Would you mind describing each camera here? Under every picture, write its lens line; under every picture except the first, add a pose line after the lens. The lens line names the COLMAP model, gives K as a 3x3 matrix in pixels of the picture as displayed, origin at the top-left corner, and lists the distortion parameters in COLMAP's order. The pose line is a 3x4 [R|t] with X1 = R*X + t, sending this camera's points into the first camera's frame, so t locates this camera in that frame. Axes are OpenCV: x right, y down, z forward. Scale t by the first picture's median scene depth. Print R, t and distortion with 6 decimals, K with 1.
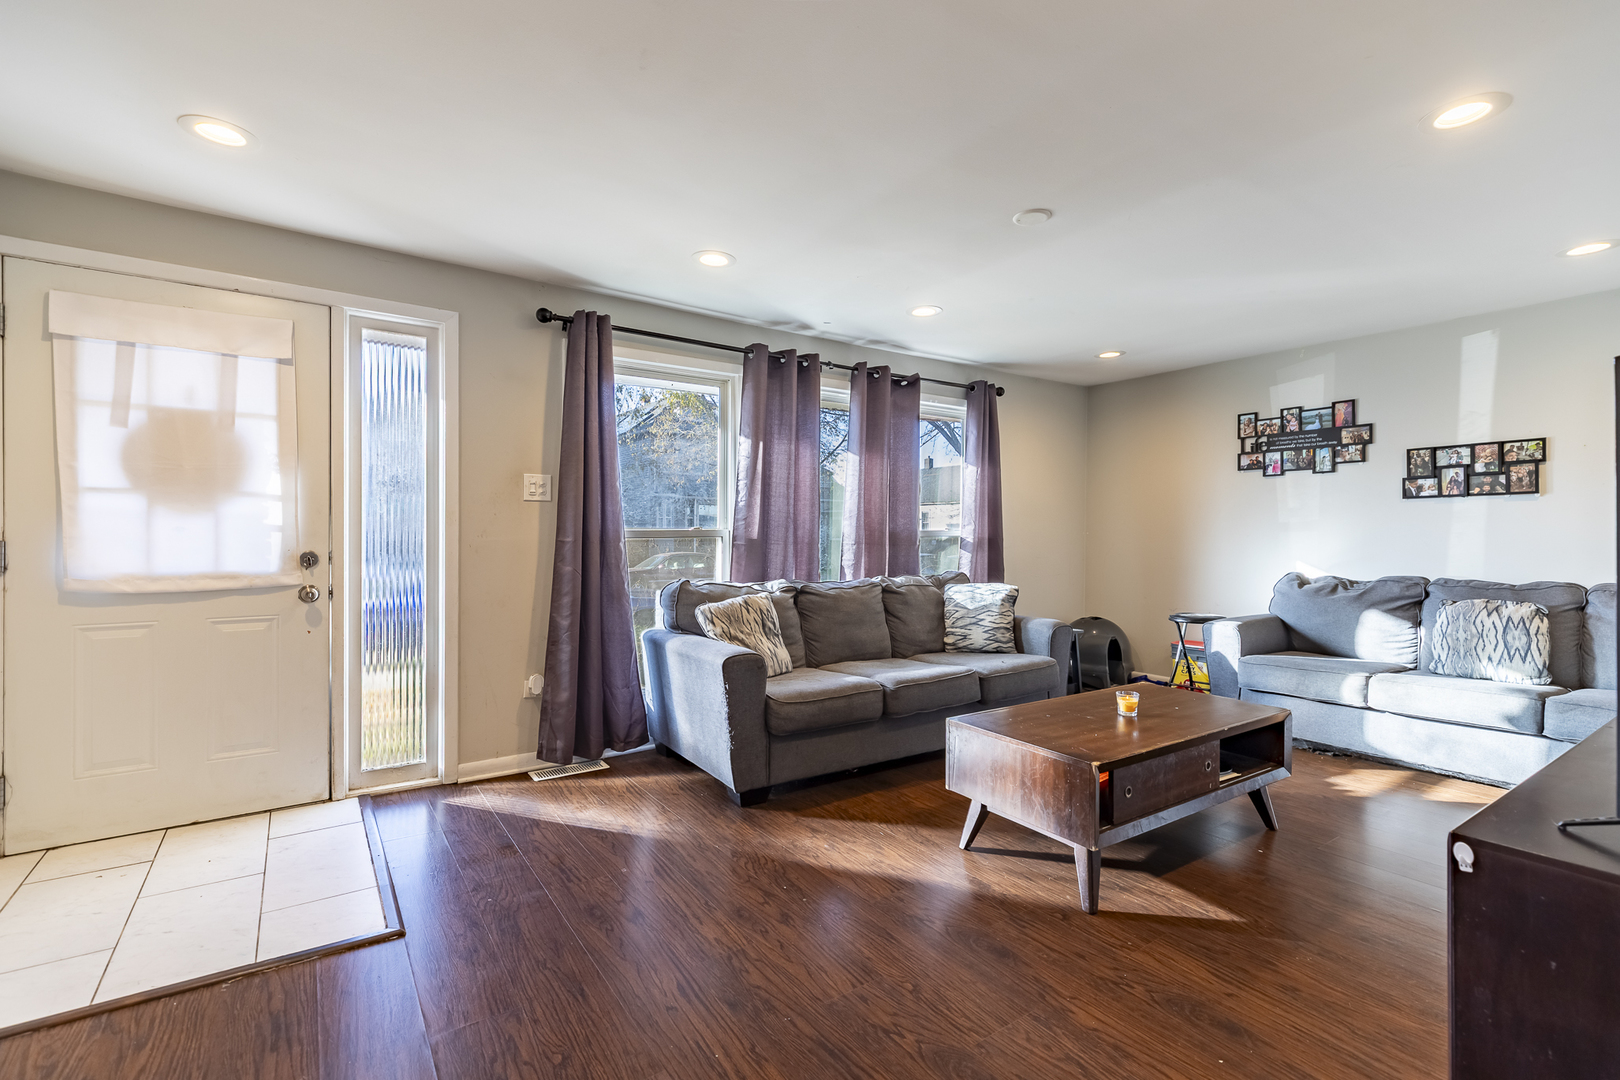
lens RADIAL K [[723.8, 0, 808.8], [0, 723.8, 537.3], [0, 0, 1]] dist [0.006898, -0.001793]
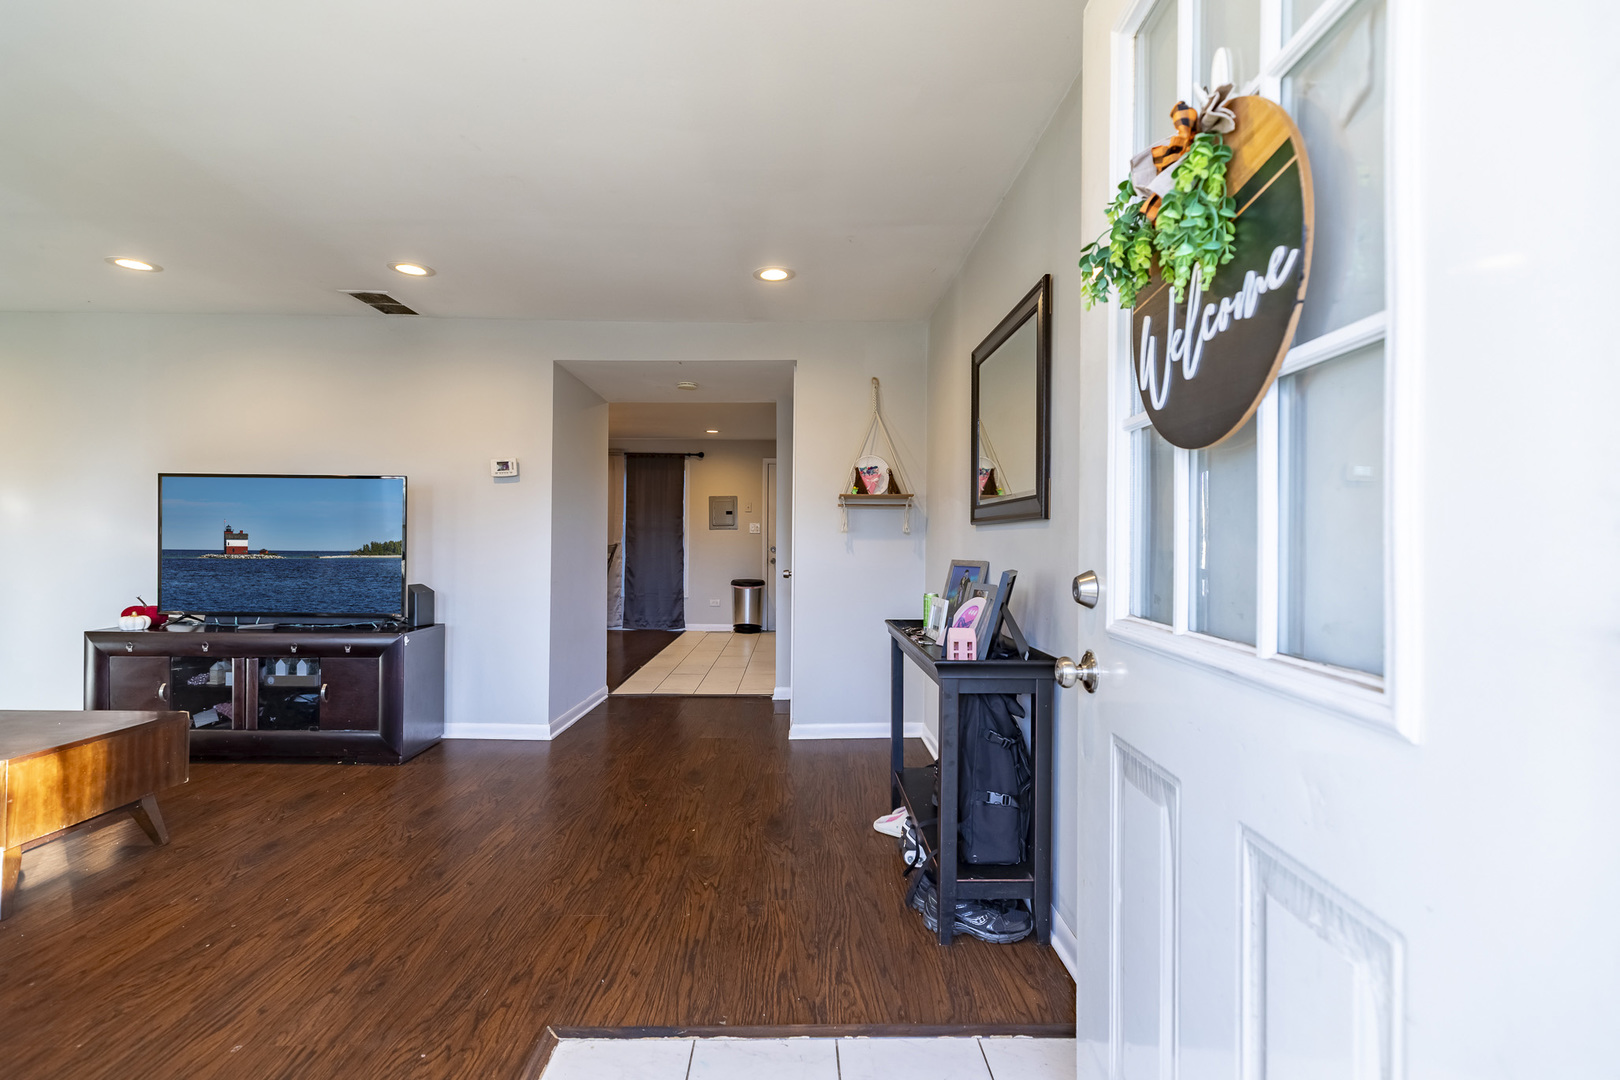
lens RADIAL K [[723.8, 0, 808.7], [0, 723.8, 536.2], [0, 0, 1]] dist [0.006898, -0.001793]
pose [[-0.828313, -0.008246, 0.560205, -0.627486], [-0.008648, 0.999961, 0.001933, 0.000620], [-0.560199, -0.003244, -0.828352, 0.762077]]
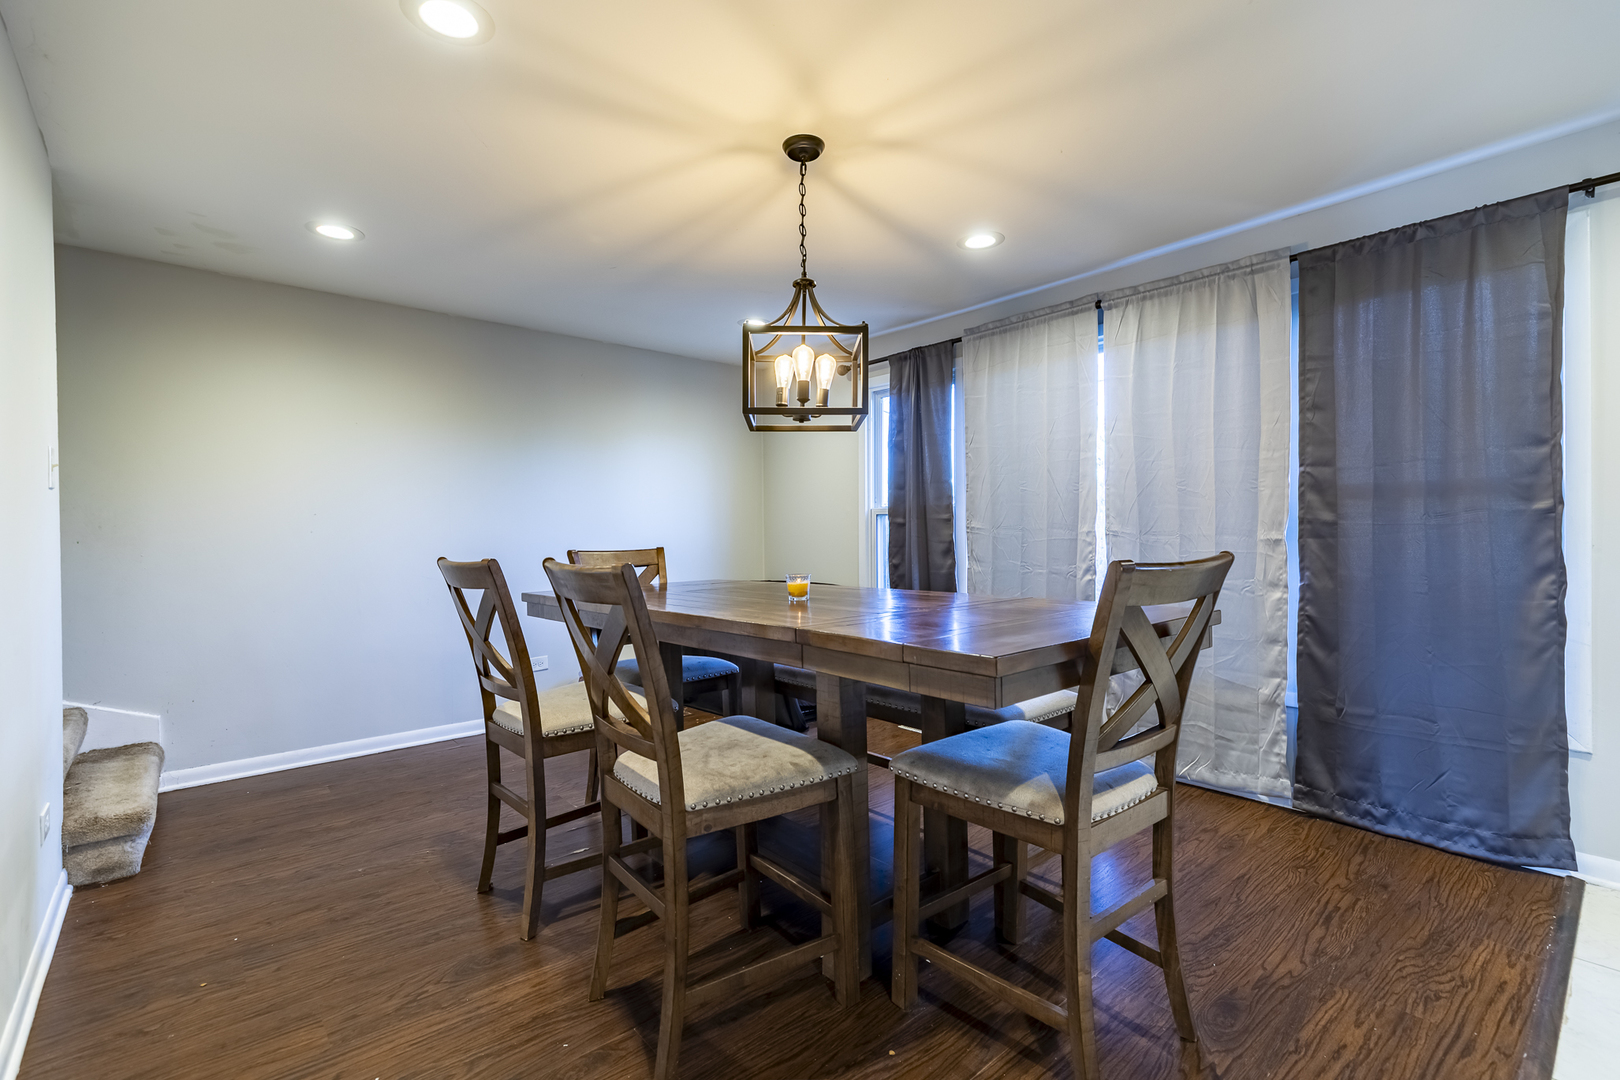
lens RADIAL K [[723.8, 0, 797.7], [0, 723.8, 541.4], [0, 0, 1]] dist [0.006898, -0.001793]
pose [[-0.085827, -0.022981, 0.996045, 0.403565], [0.025984, 0.999342, 0.025296, 0.000492], [-0.995971, 0.028052, -0.085174, -0.201520]]
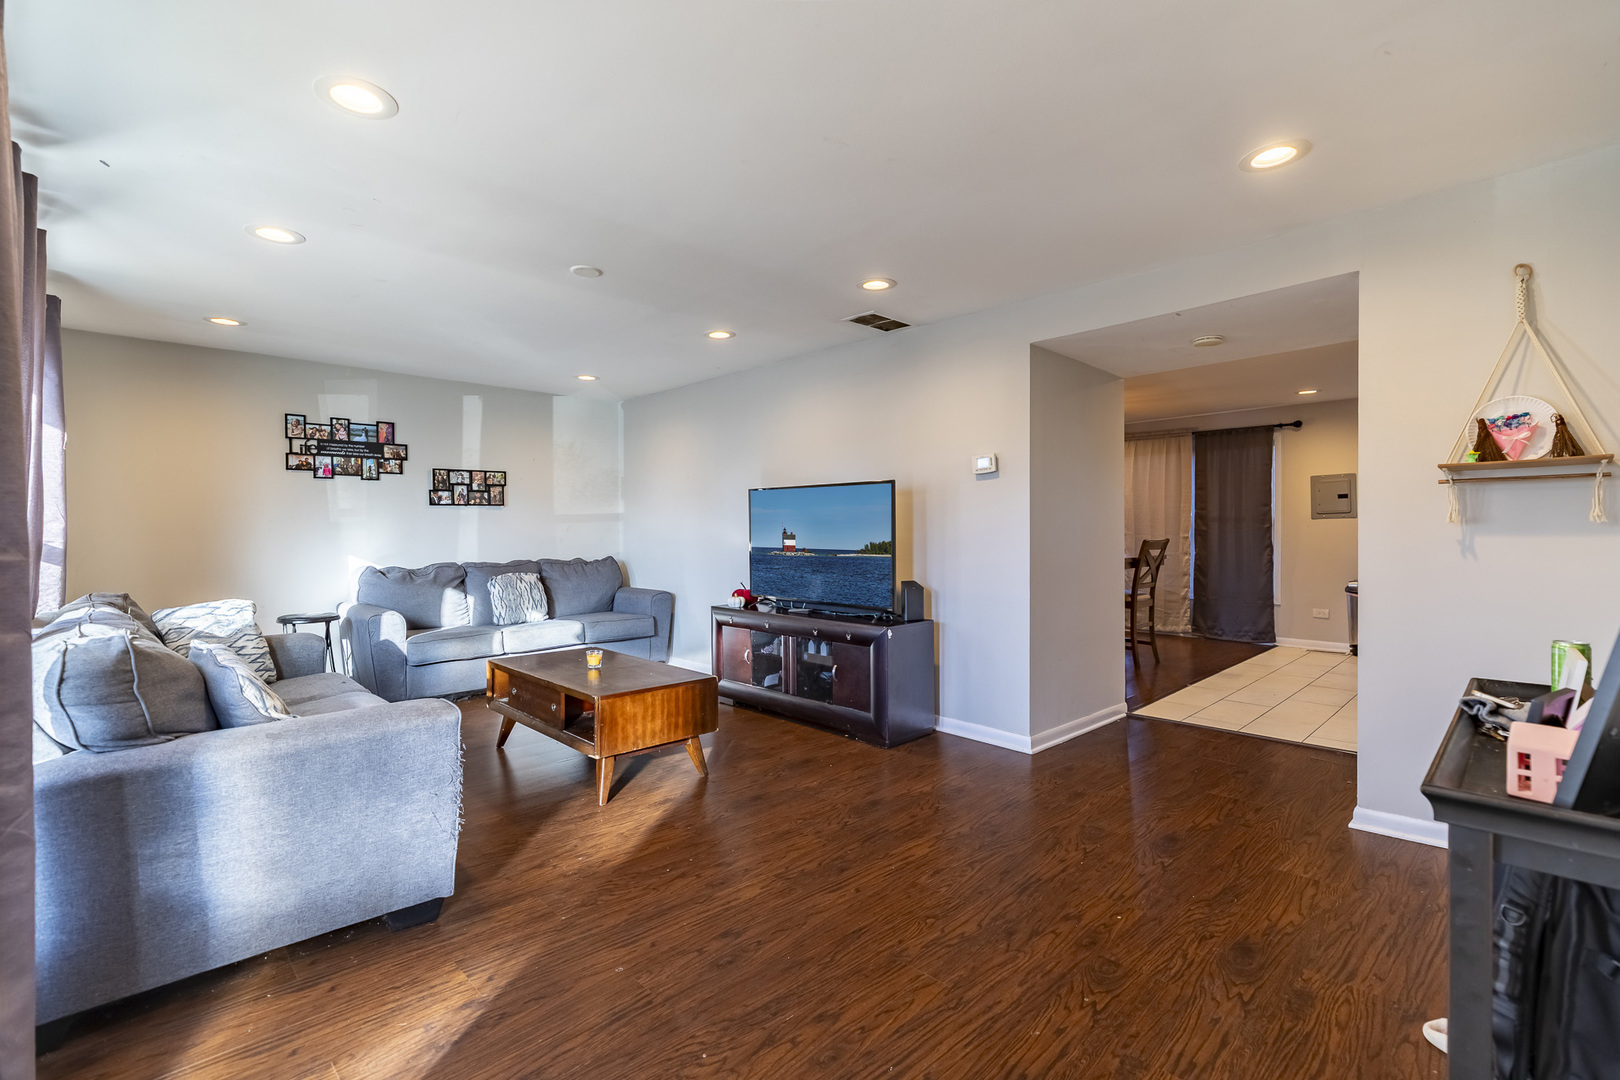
lens RADIAL K [[723.8, 0, 809.2], [0, 723.8, 537.0], [0, 0, 1]] dist [0.006898, -0.001793]
pose [[-0.166552, -0.012366, 0.985955, -0.637943], [0.010249, 0.999846, 0.014272, -0.007115], [-0.985979, 0.012482, -0.166400, 0.562895]]
